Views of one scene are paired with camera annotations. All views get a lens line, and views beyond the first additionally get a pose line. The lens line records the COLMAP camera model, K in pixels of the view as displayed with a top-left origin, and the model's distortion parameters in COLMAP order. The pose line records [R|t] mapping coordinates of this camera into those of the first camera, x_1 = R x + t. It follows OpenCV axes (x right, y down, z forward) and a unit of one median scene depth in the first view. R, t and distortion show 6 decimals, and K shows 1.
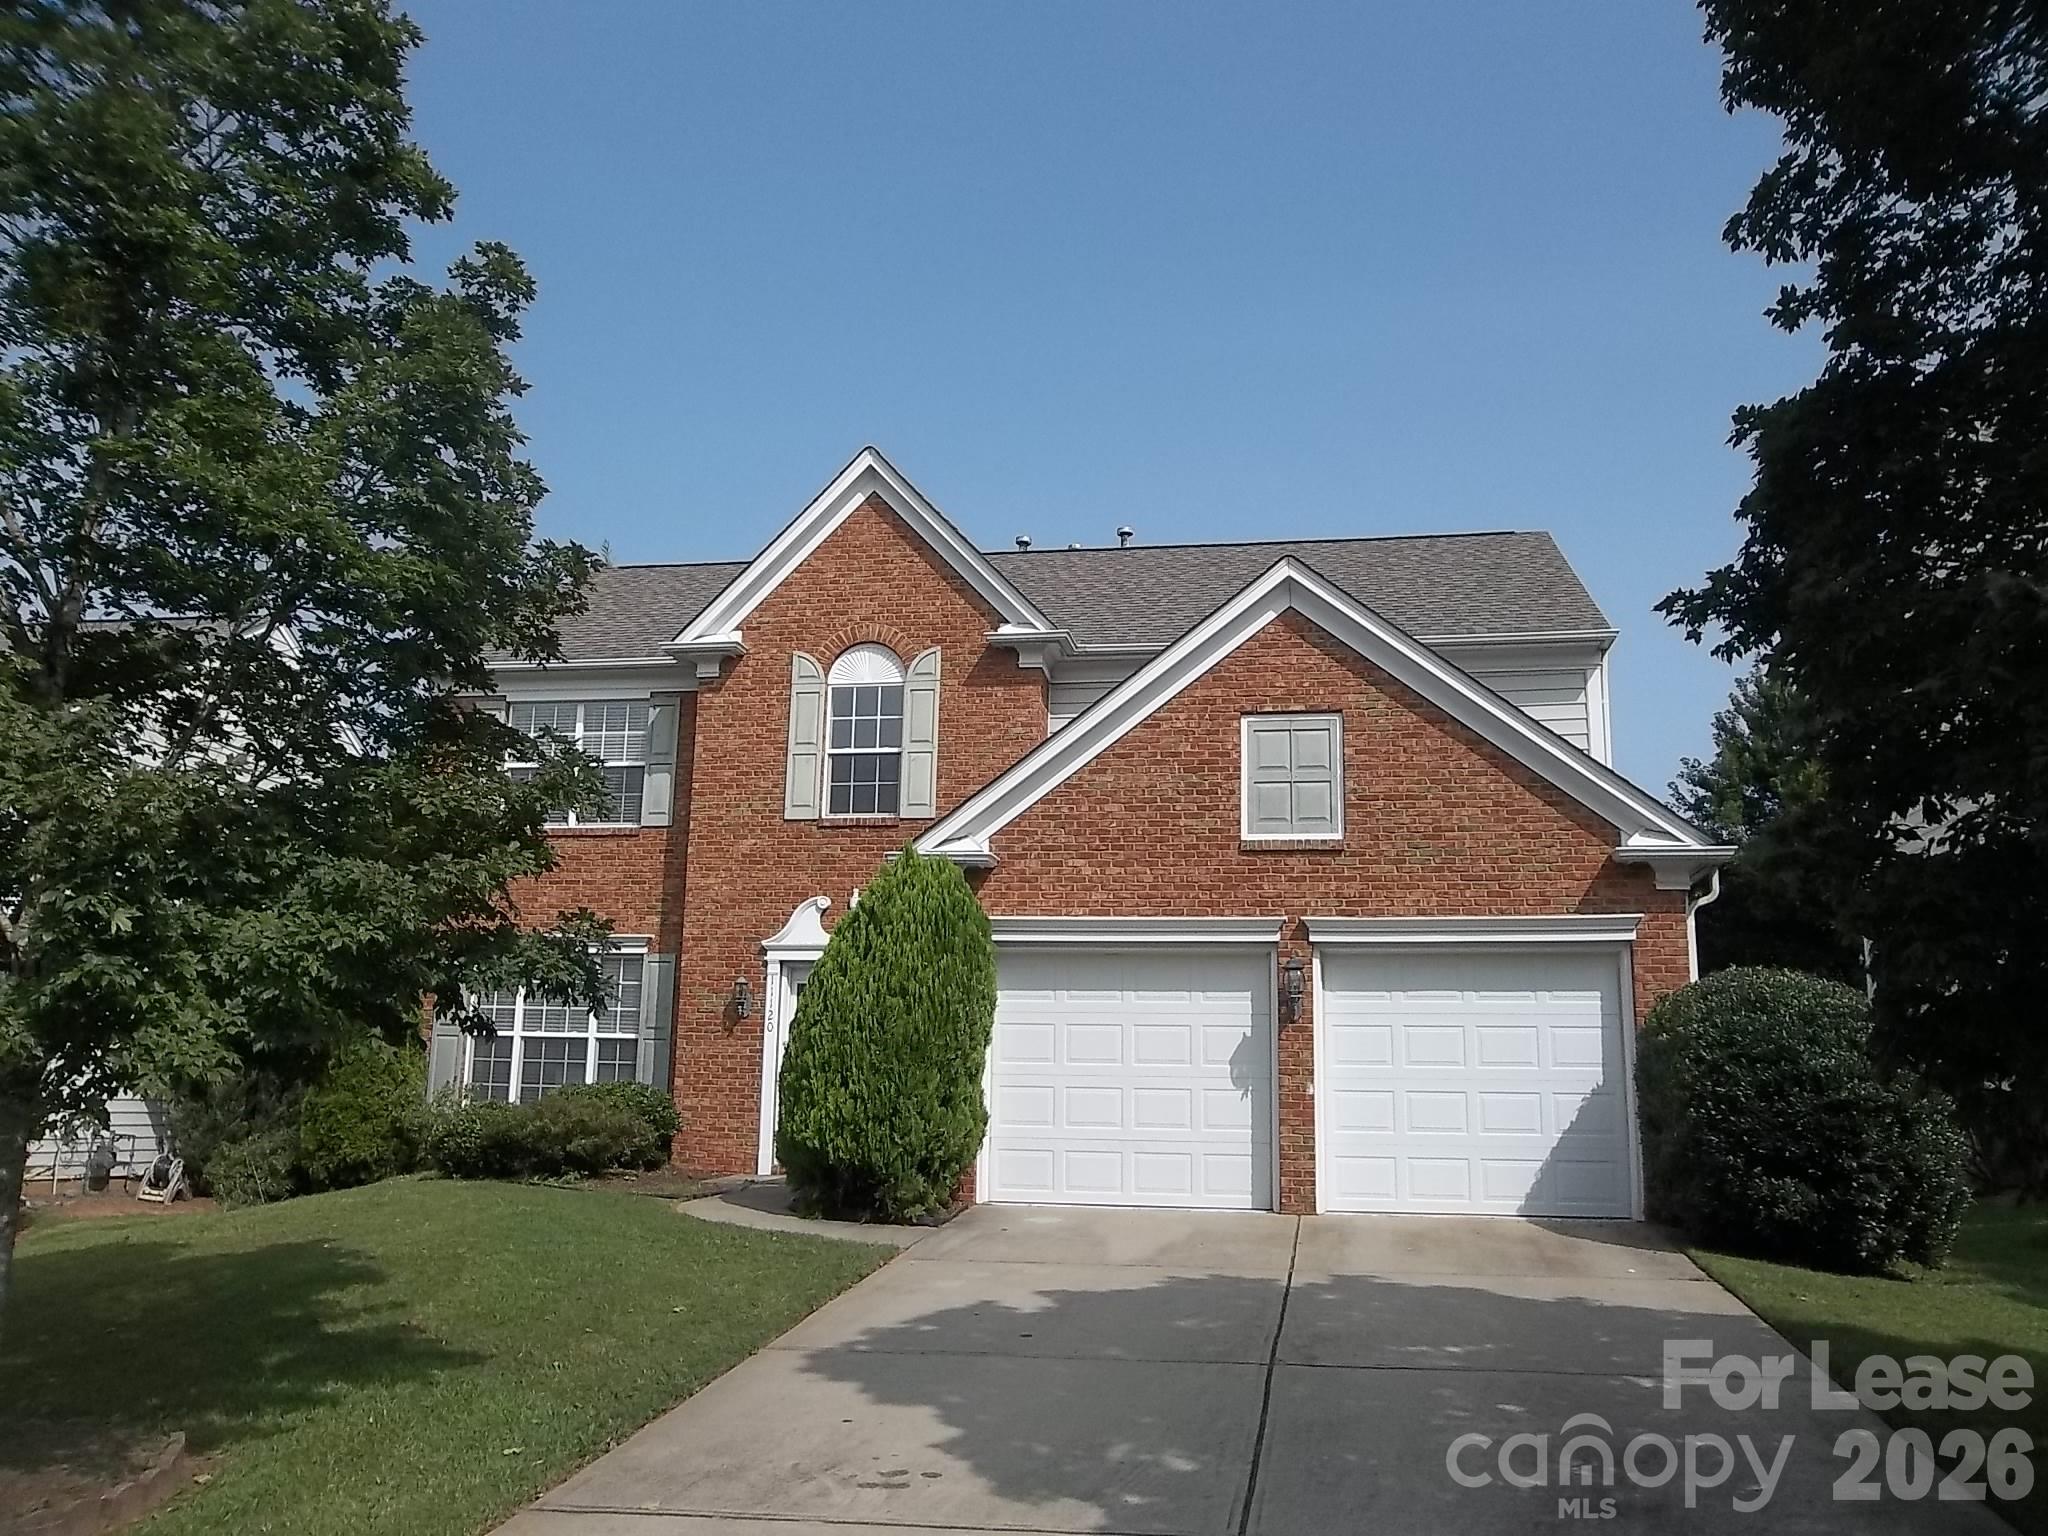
lens RADIAL K [[1697.0, 0, 1024.0], [0, 1697.0, 768.0], [0, 0, 1]] dist [-0.035101, 0.004693]
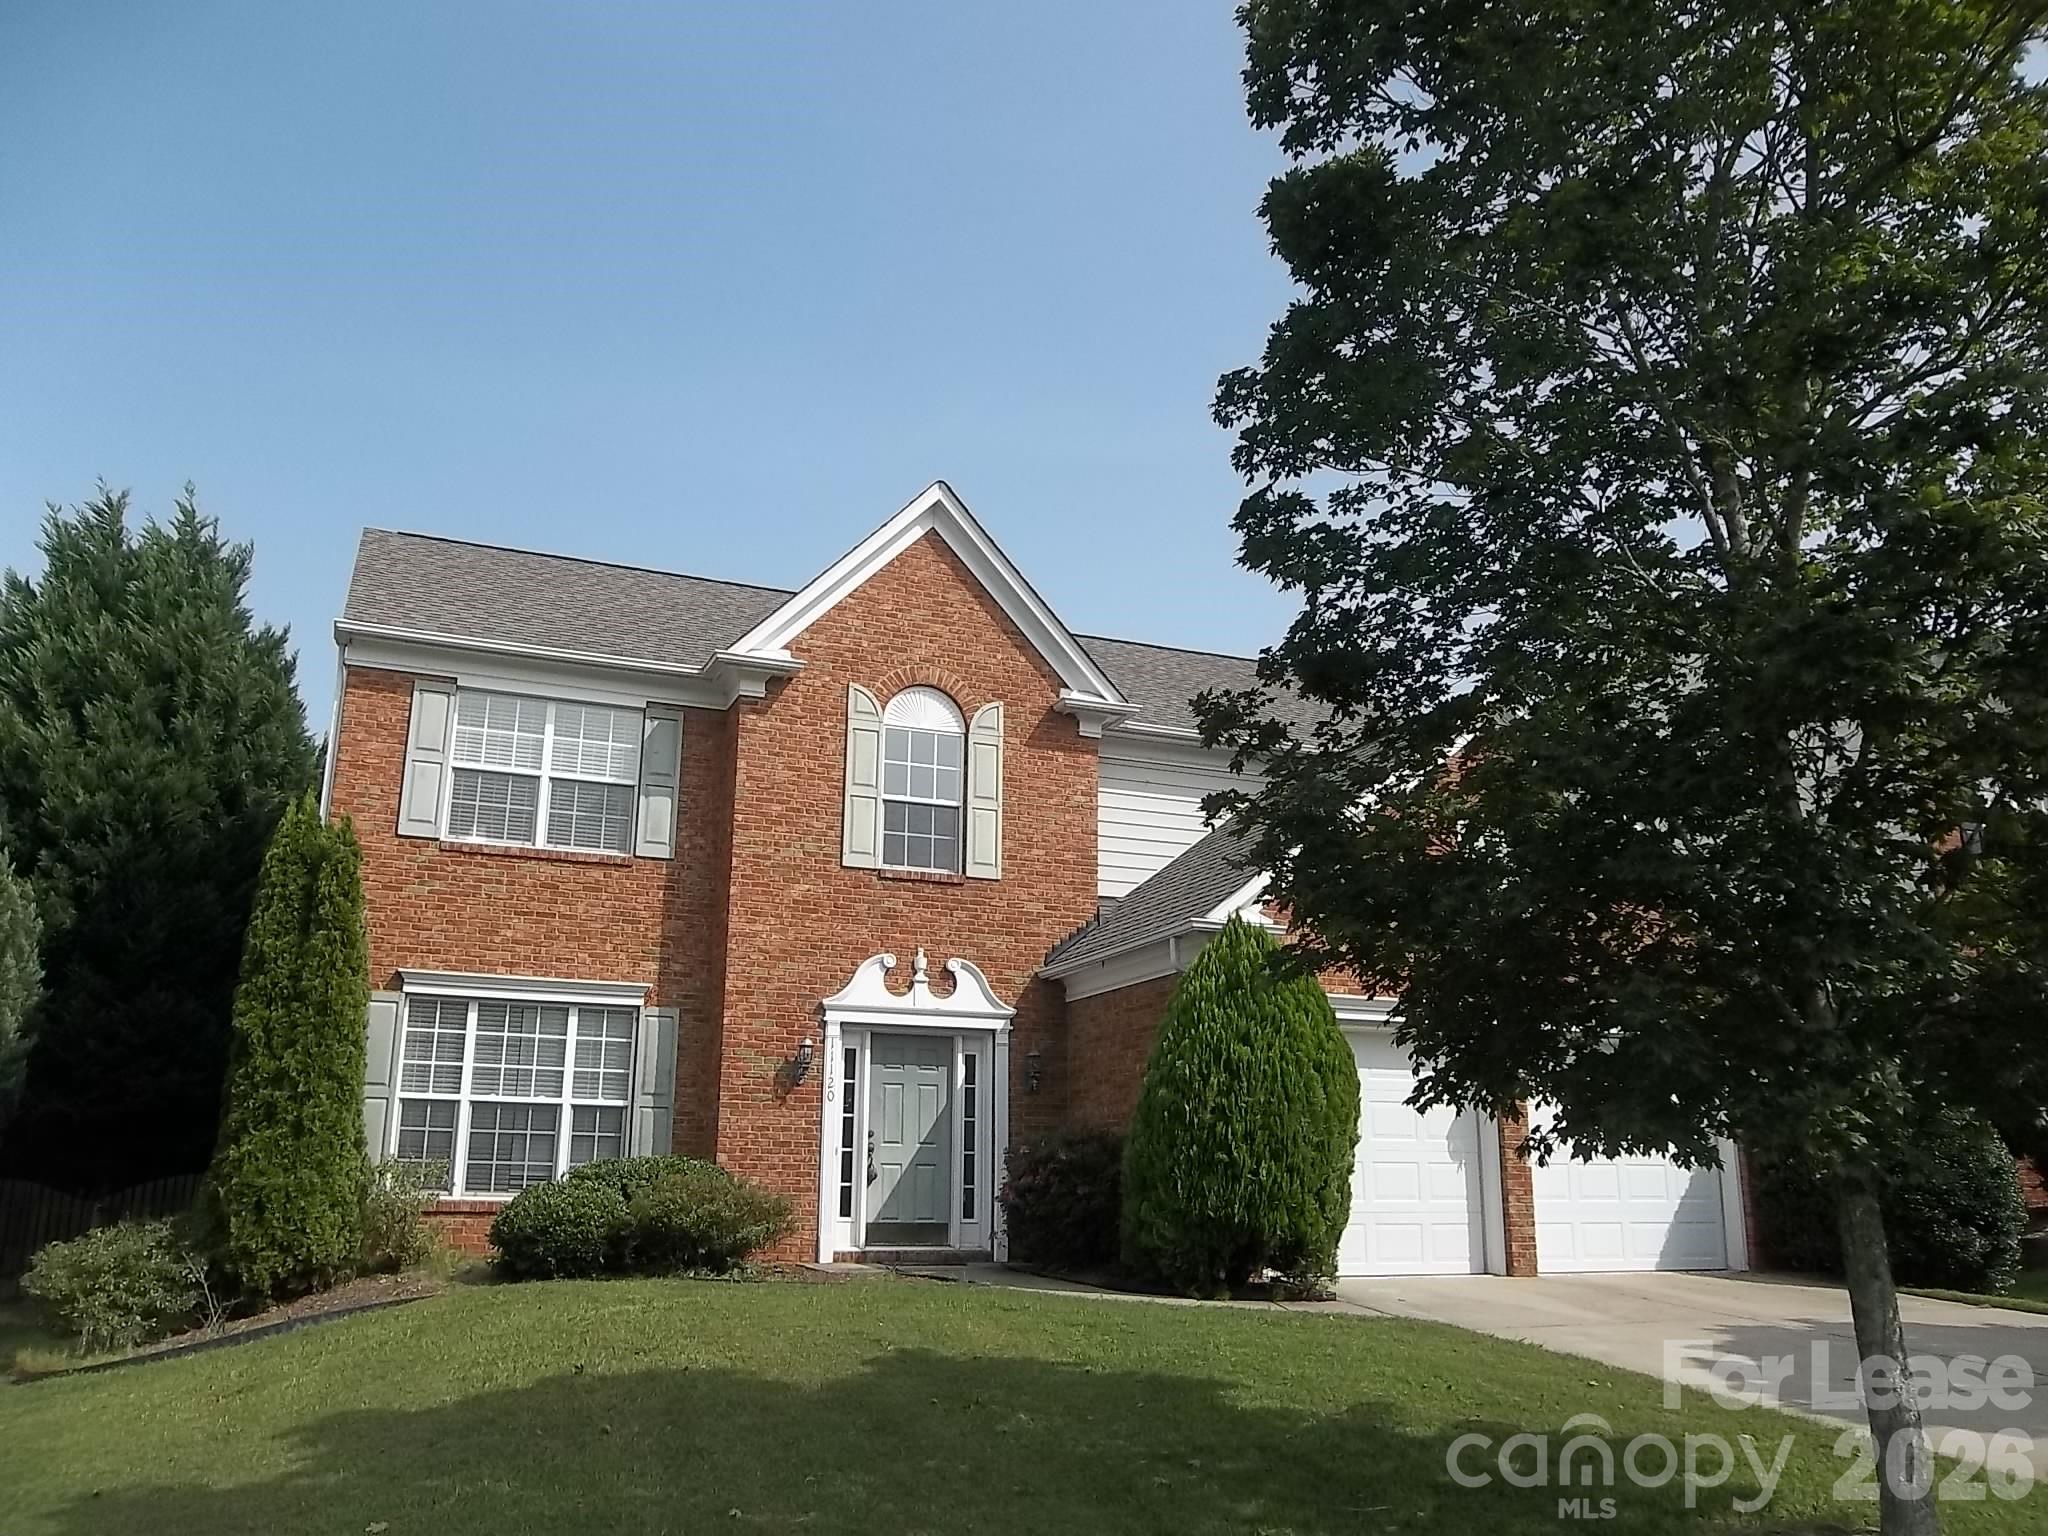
lens RADIAL K [[1697.0, 0, 1024.0], [0, 1697.0, 768.0], [0, 0, 1]] dist [-0.035101, 0.004693]
pose [[0.836173, 0.124675, 0.534108, -0.547115], [-0.098696, 0.992128, -0.077075, 0.038533], [-0.539513, 0.011734, 0.841895, 0.182579]]
